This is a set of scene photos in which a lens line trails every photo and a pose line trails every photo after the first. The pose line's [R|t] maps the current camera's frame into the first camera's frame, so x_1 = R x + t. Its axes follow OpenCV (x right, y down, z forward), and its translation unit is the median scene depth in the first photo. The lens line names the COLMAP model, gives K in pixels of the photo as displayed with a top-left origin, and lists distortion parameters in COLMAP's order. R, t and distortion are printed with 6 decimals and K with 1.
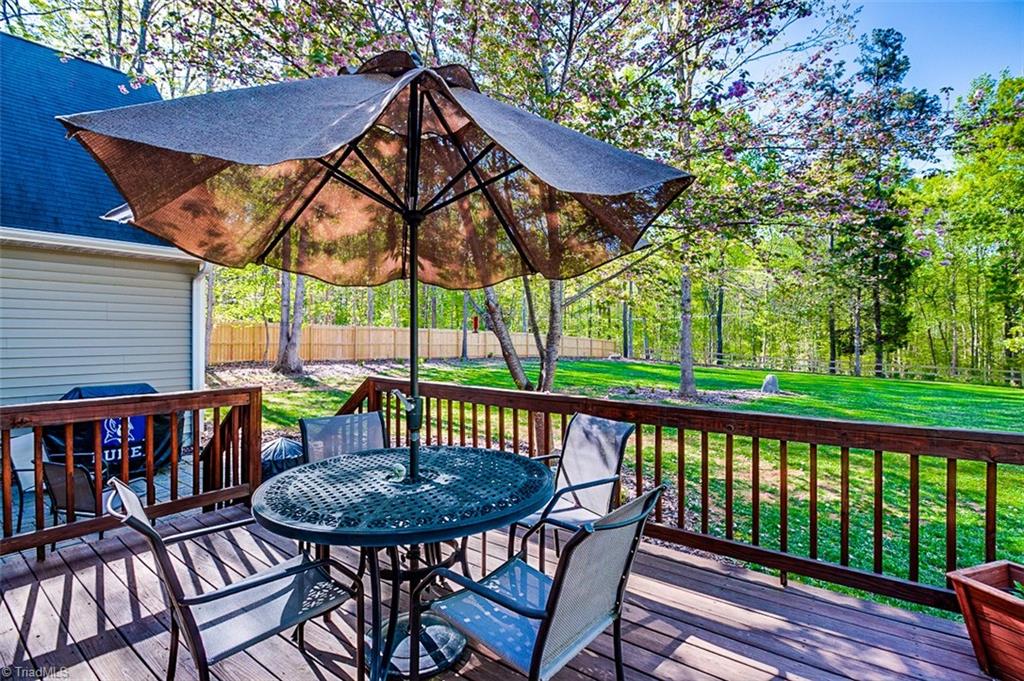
lens RADIAL K [[491.8, 0, 512.0], [0, 491.8, 340.5], [0, 0, 1]] dist [-0.002556, -0.000774]
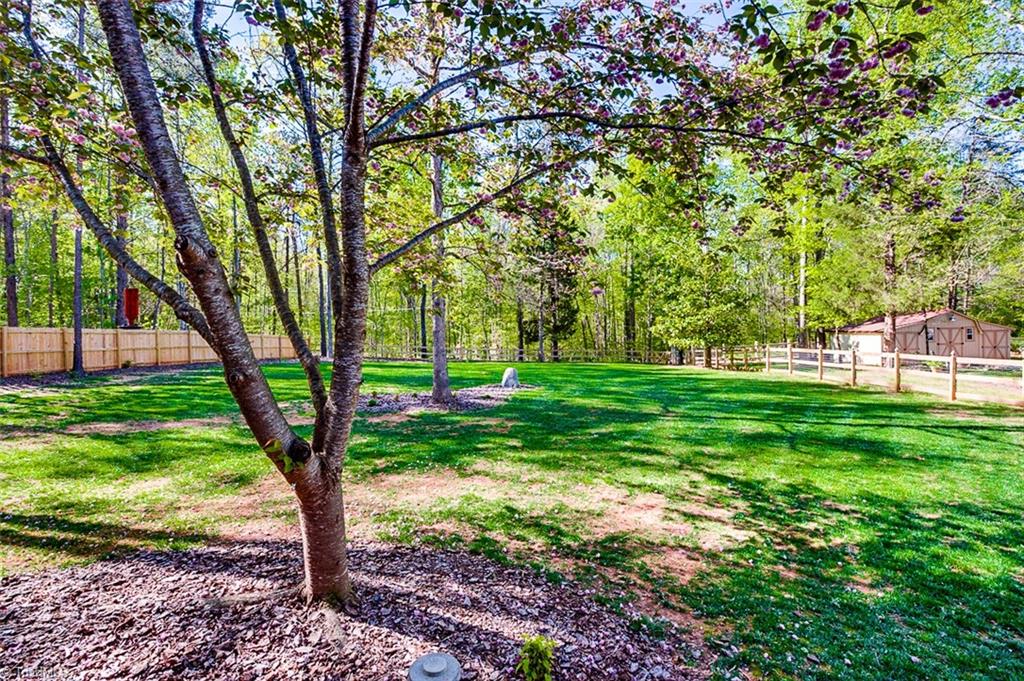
lens RADIAL K [[491.8, 0, 512.0], [0, 491.8, 340.5], [0, 0, 1]] dist [-0.002556, -0.000774]
pose [[0.805409, -0.036627, 0.591586, -0.016288], [0.030511, 0.999328, 0.020333, -0.001521], [-0.591933, 0.001673, 0.805985, 0.129946]]
